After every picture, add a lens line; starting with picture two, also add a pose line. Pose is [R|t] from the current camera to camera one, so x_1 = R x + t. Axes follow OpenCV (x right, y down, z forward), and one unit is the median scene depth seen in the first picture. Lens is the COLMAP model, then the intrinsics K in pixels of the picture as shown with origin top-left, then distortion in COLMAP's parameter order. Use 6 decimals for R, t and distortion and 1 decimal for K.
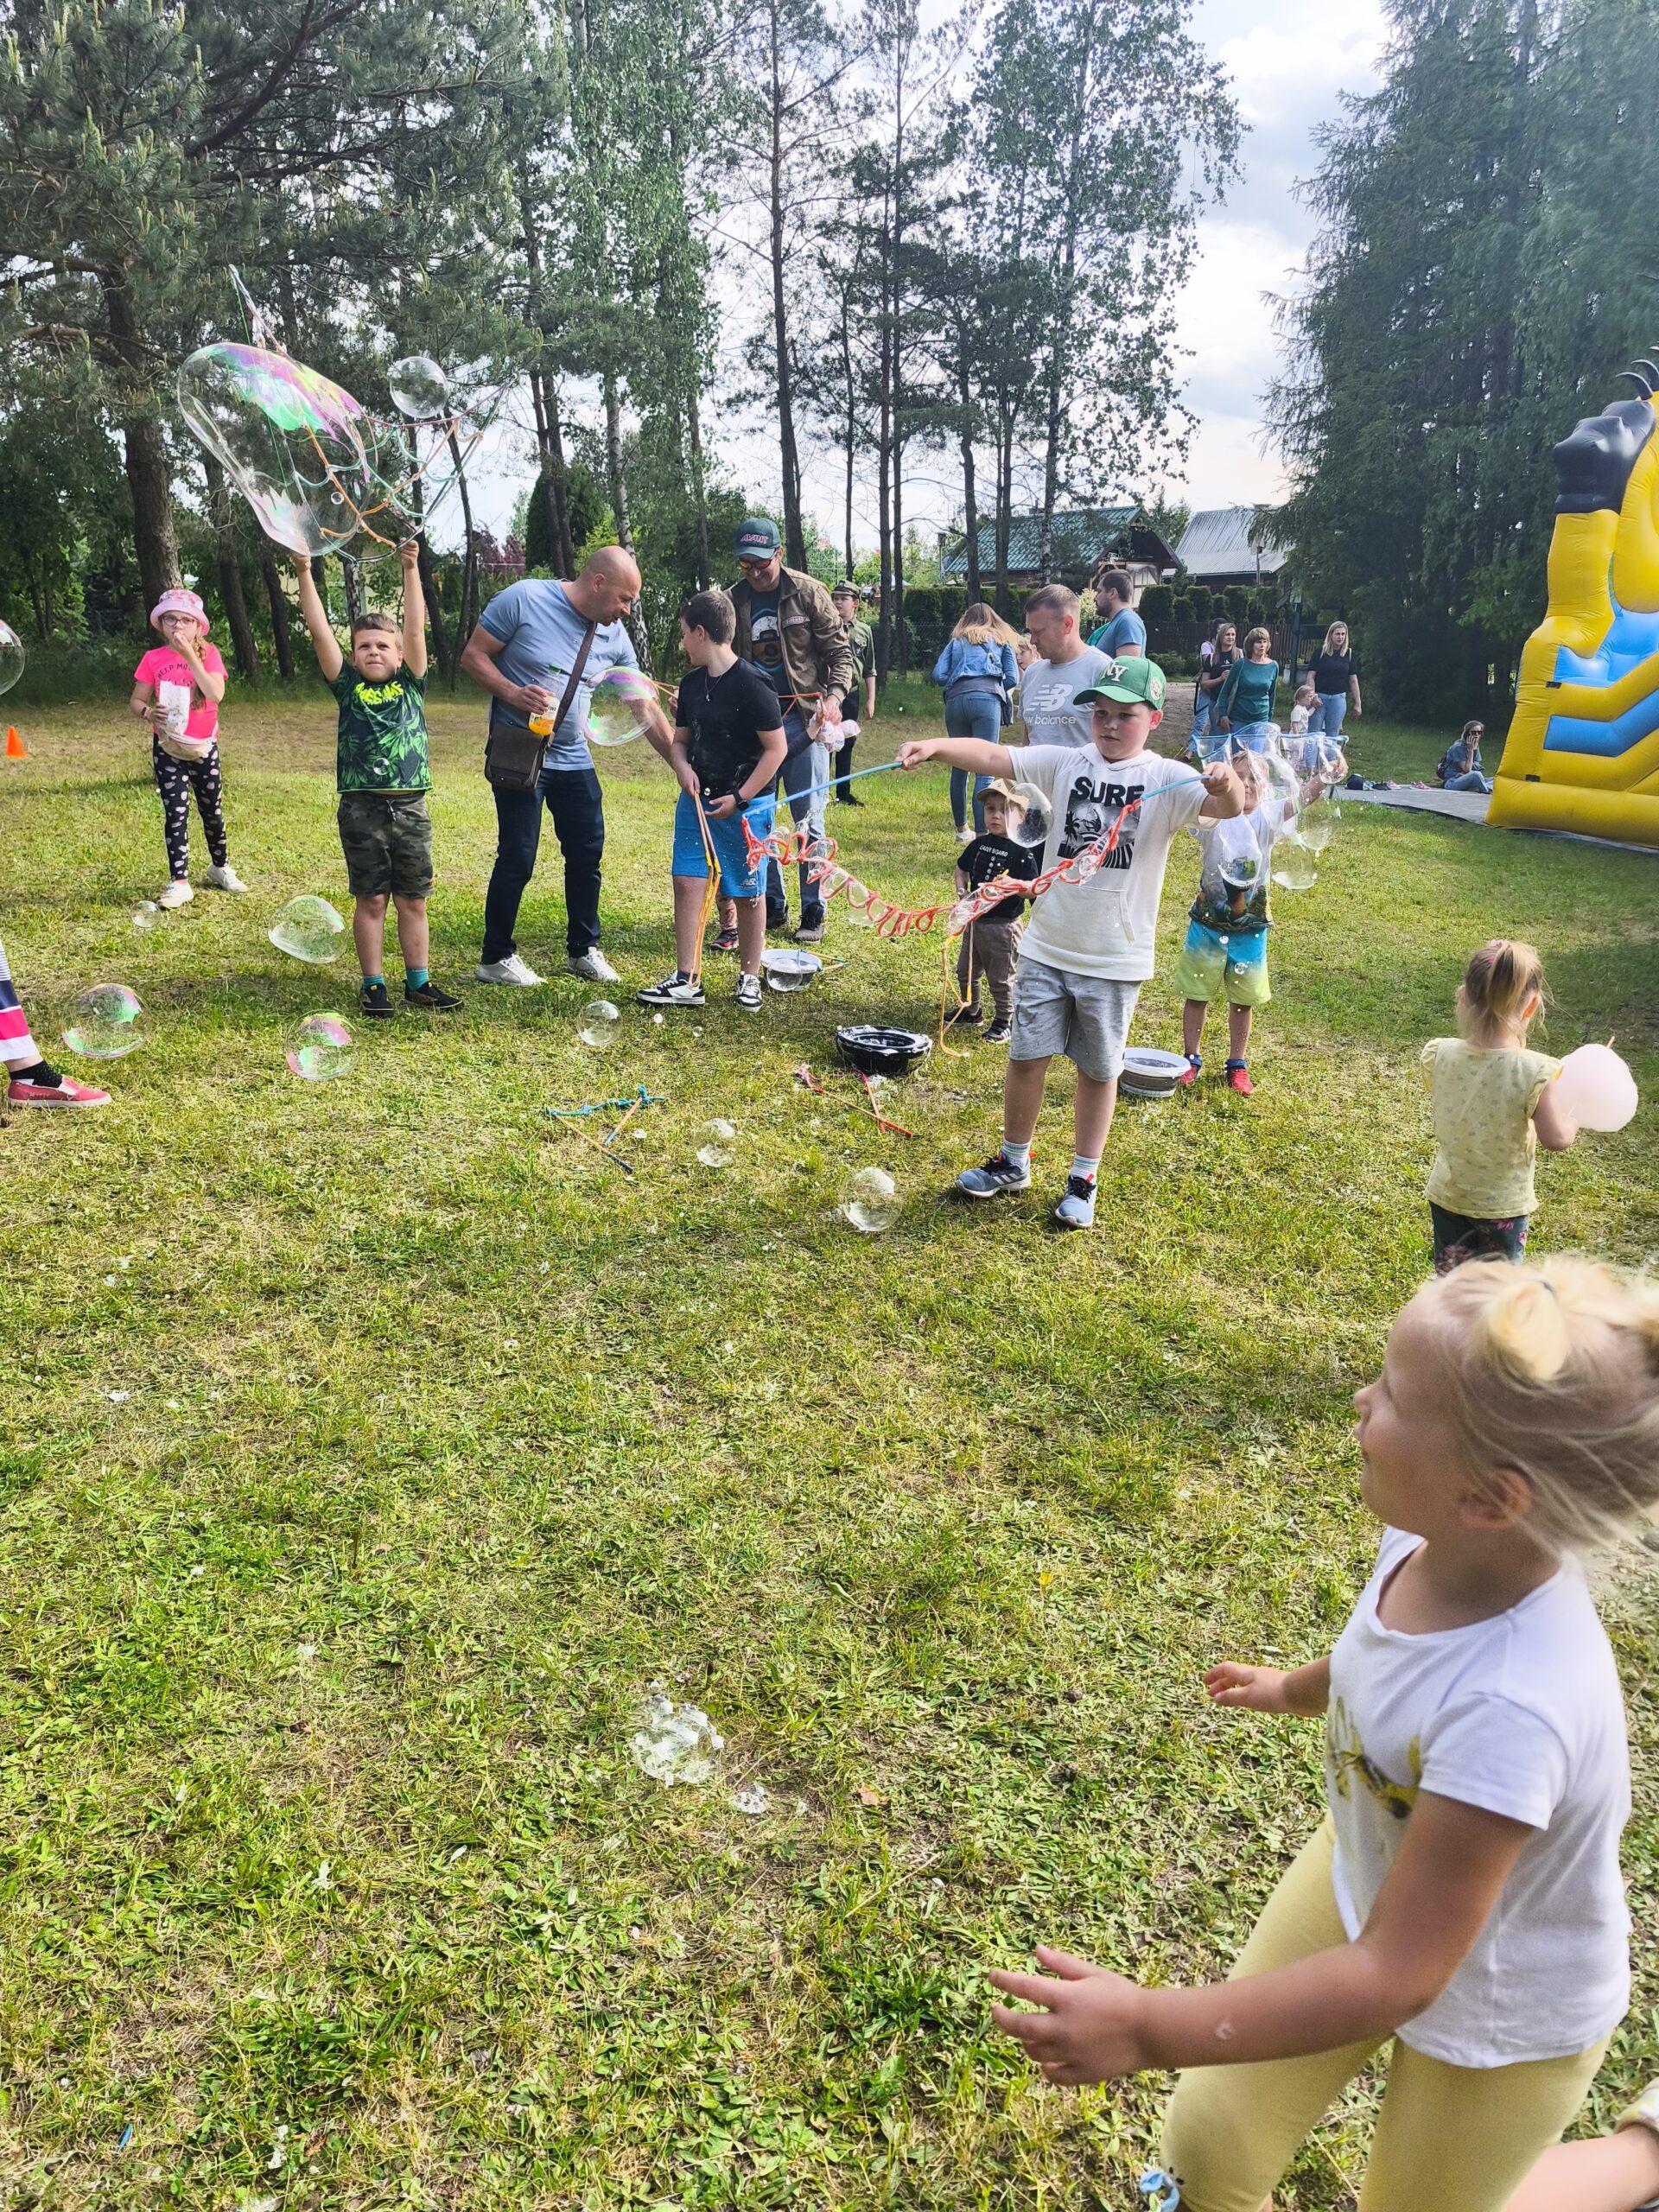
lens RADIAL K [[1509.9, 0, 826.2], [0, 1509.9, 1184.5], [0, 0, 1]] dist [0.031574, -0.041172]
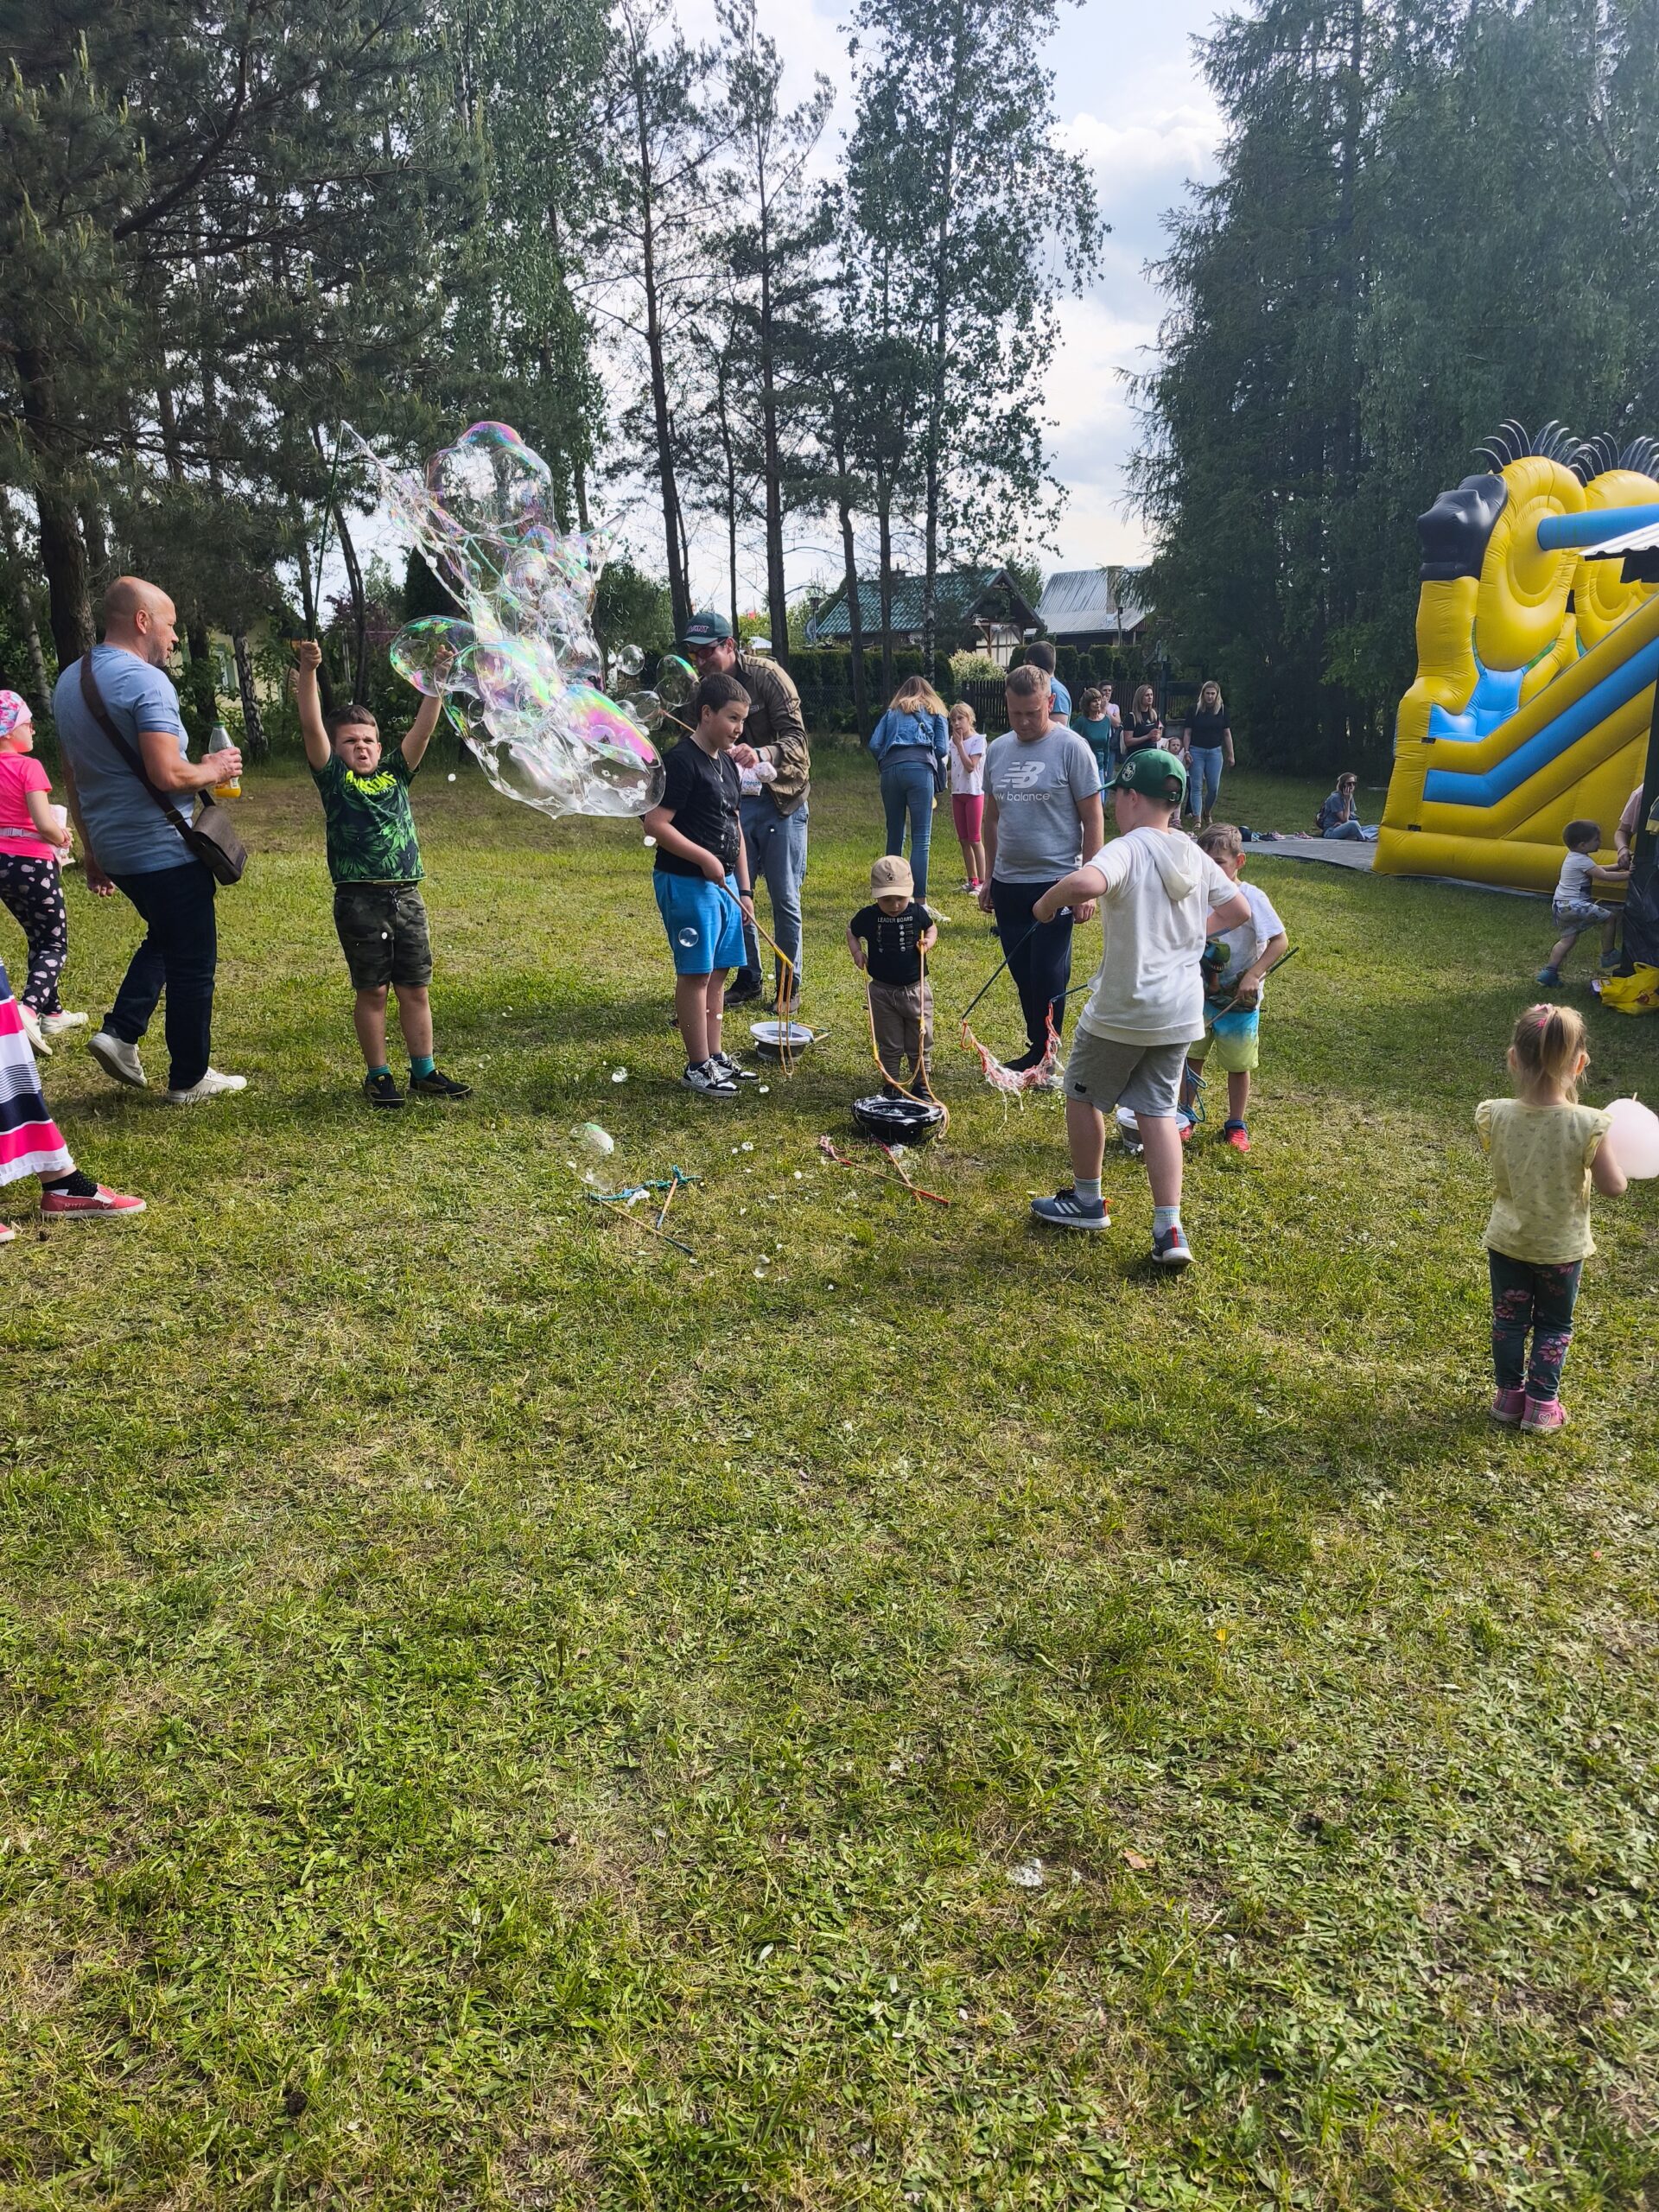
lens RADIAL K [[1509.4, 0, 833.2], [0, 1509.4, 1191.6], [0, 0, 1]] dist [0.020434, -0.022105]
pose [[0.994395, -0.046252, 0.095078, -0.159612], [0.048763, 0.998516, -0.024258, -0.026161], [-0.093814, 0.028759, 0.995174, -0.021275]]
